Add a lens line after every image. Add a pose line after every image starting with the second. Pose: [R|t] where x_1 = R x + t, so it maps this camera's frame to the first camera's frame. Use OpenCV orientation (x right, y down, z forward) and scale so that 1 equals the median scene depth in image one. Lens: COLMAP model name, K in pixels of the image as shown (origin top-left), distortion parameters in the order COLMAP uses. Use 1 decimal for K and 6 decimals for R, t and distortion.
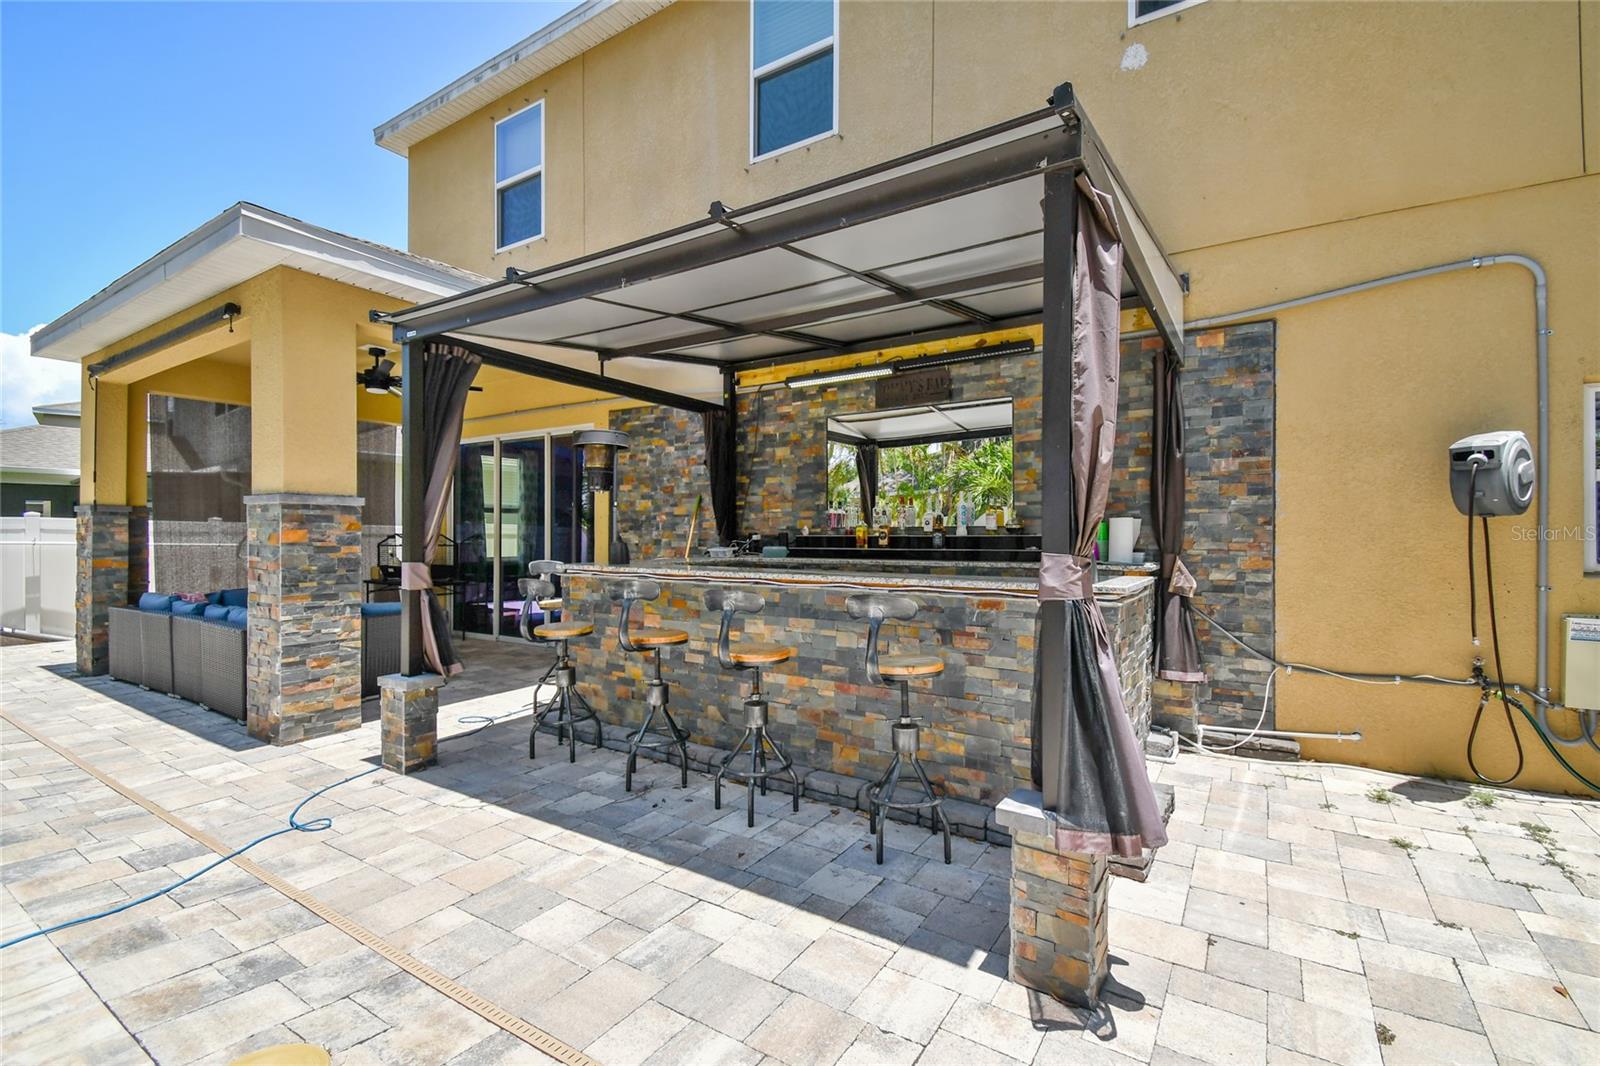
lens RADIAL K [[709.3, 0, 807.0], [0, 709.3, 533.1], [0, 0, 1]] dist [0.027739, -0.019633]
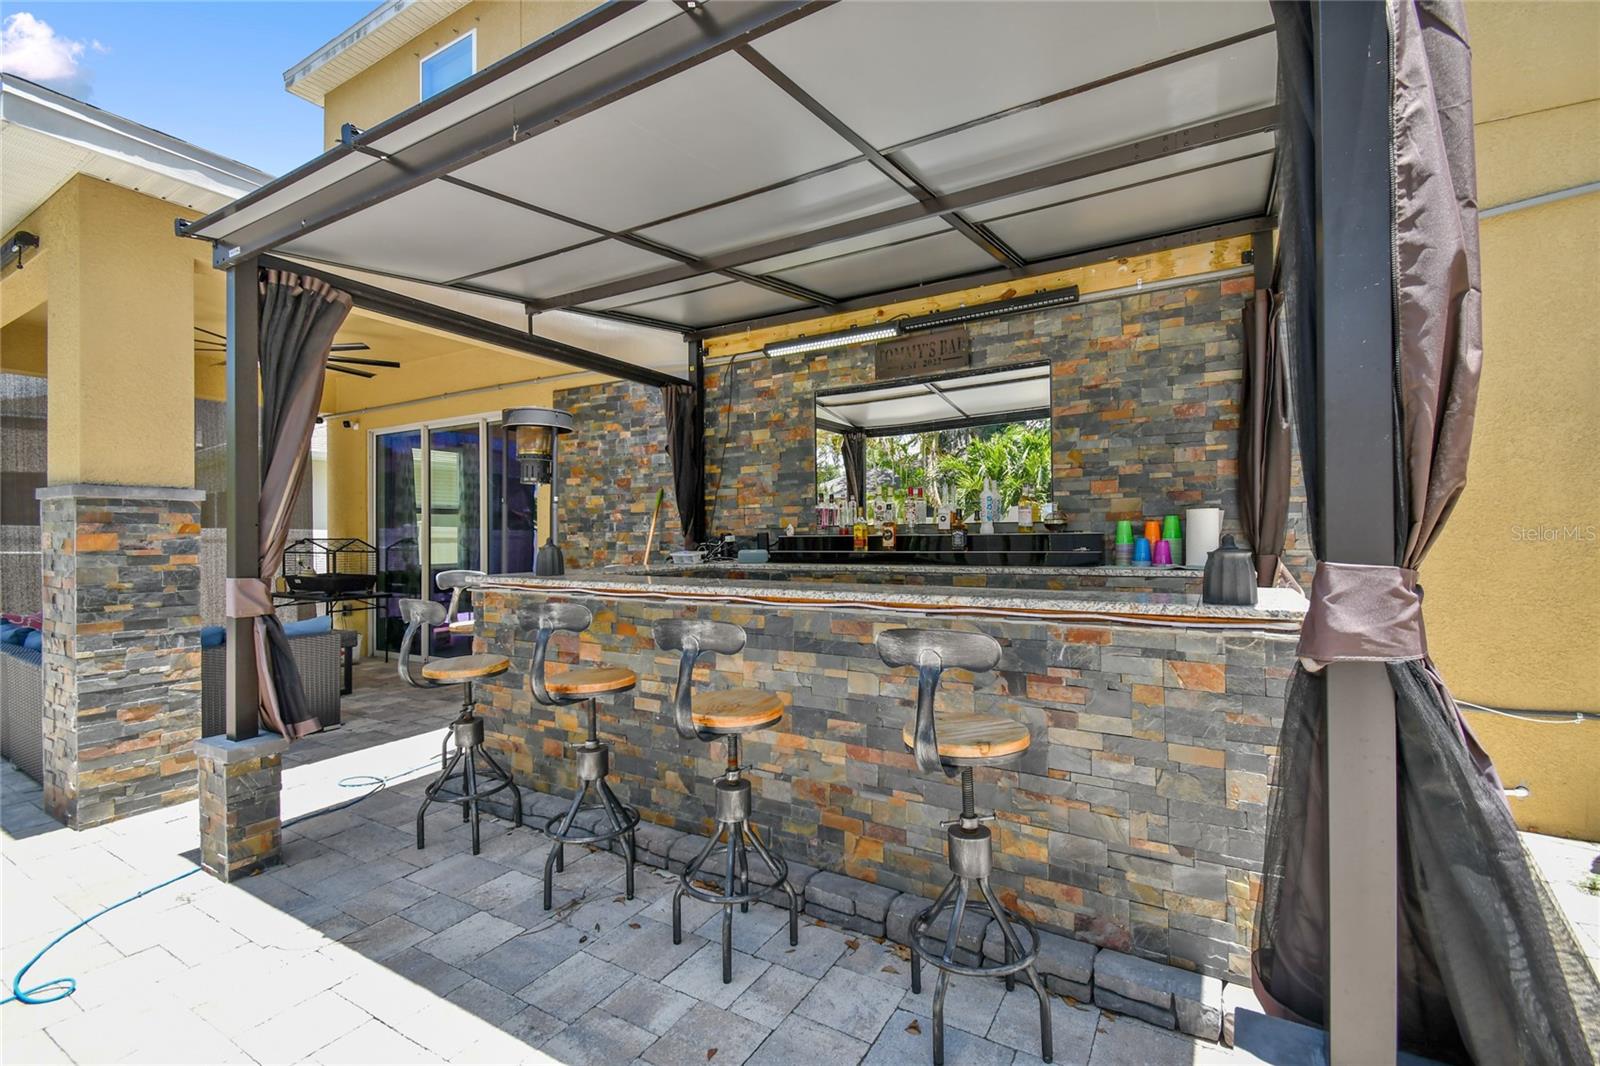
lens RADIAL K [[702.4, 0, 806.3], [0, 702.4, 530.7], [0, 0, 1]] dist [0.026847, -0.019590]
pose [[0.999177, -0.008389, 0.039688, -0.020657], [0.008619, 0.999947, -0.005632, 0.002784], [-0.039638, 0.005969, 0.999196, 0.249642]]
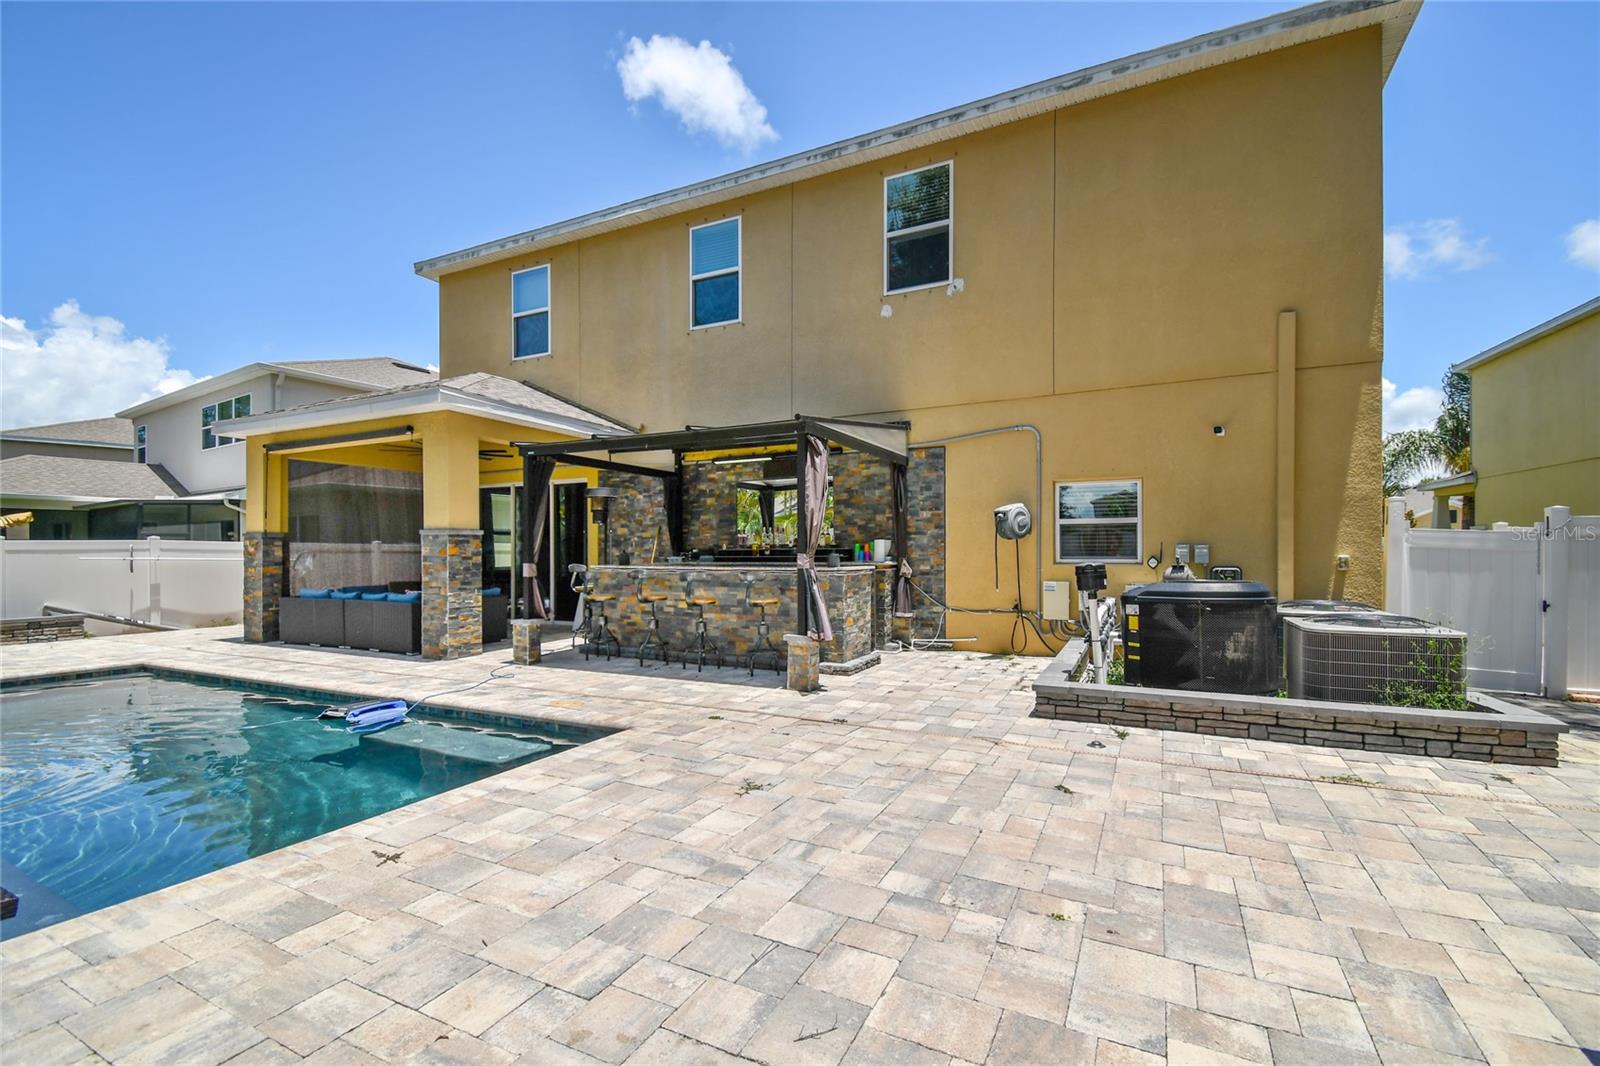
lens RADIAL K [[707.9, 0, 811.2], [0, 707.9, 547.4], [0, 0, 1]] dist [0.030517, -0.021113]
pose [[0.993706, -0.005603, 0.111880, 0.020099], [0.005724, 0.999983, -0.000758, 0.000958], [-0.111874, 0.001393, 0.993721, -0.997753]]
